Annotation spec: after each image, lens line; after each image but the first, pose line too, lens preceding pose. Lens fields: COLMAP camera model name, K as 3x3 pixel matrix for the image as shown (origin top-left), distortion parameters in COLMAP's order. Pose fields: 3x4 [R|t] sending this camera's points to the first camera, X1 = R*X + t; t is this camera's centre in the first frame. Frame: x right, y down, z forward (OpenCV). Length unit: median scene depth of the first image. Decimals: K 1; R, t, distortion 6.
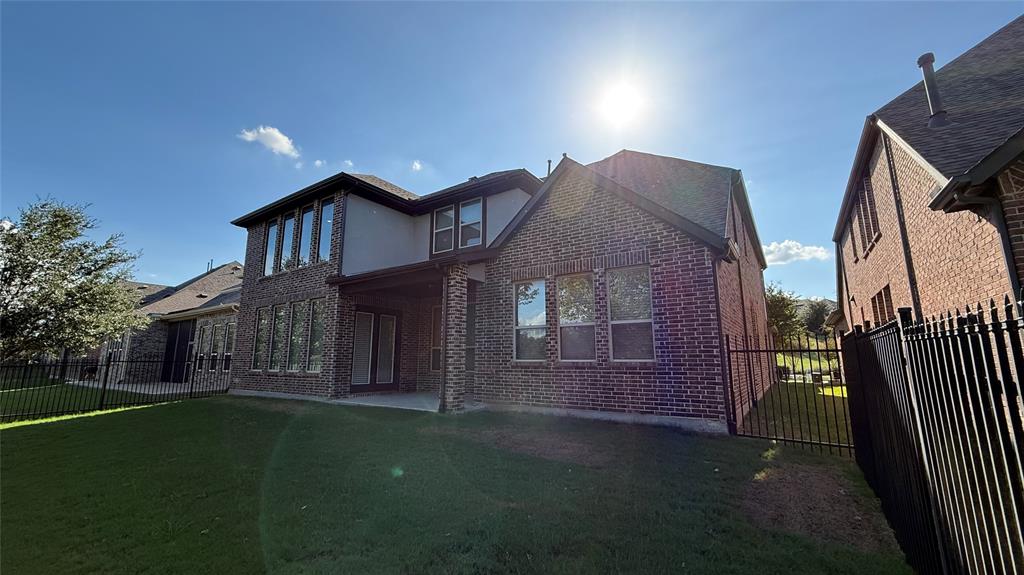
lens RADIAL K [[407.7, 0, 511.7], [0, 407.7, 287.7], [0, 0, 1]] dist [-0.000512, 0.000074]
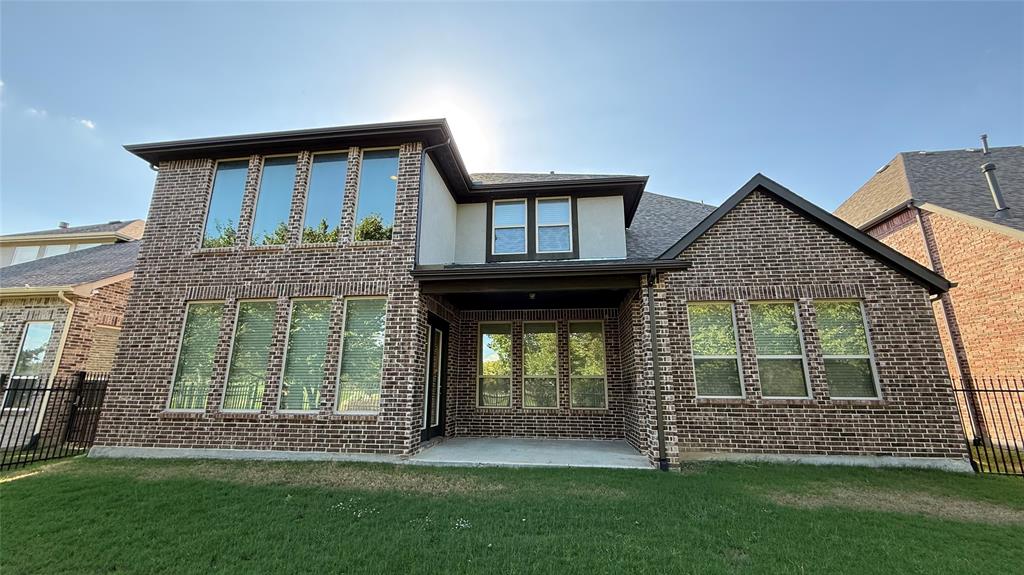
lens RADIAL K [[407.7, 0, 513.0], [0, 407.7, 286.9], [0, 0, 1]] dist [-0.000512, 0.000074]
pose [[0.890416, 0.115979, 0.440122, -0.882112], [-0.087676, 0.992586, -0.084182, 0.072984], [-0.446622, 0.036369, 0.893983, 0.511870]]
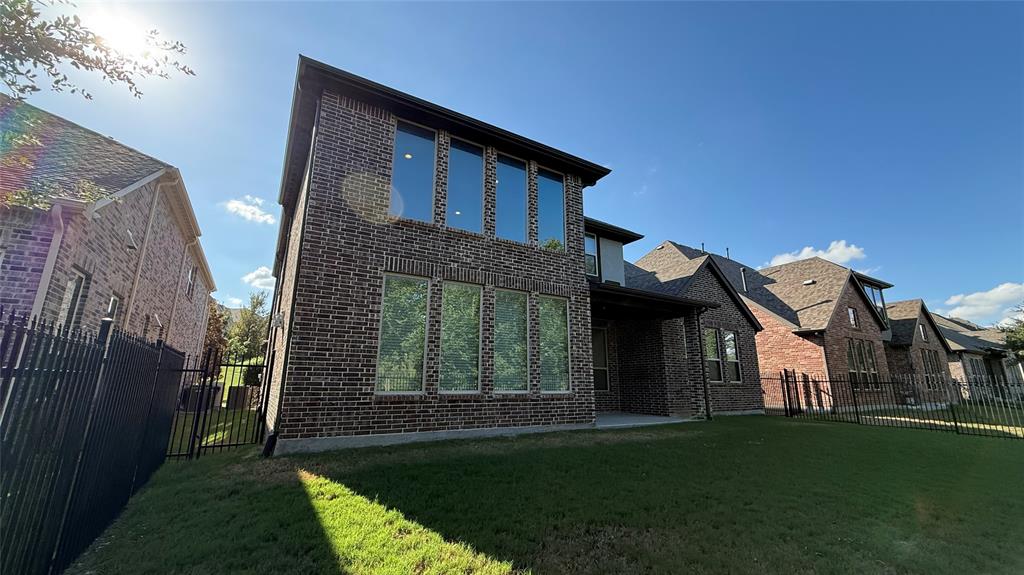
lens RADIAL K [[407.7, 0, 510.8], [0, 407.7, 285.4], [0, 0, 1]] dist [-0.000512, 0.000074]
pose [[0.404286, 0.221597, 0.887382, -1.909289], [-0.168710, 0.971626, -0.165771, 0.238118], [-0.898938, -0.082692, 0.430201, 1.187881]]
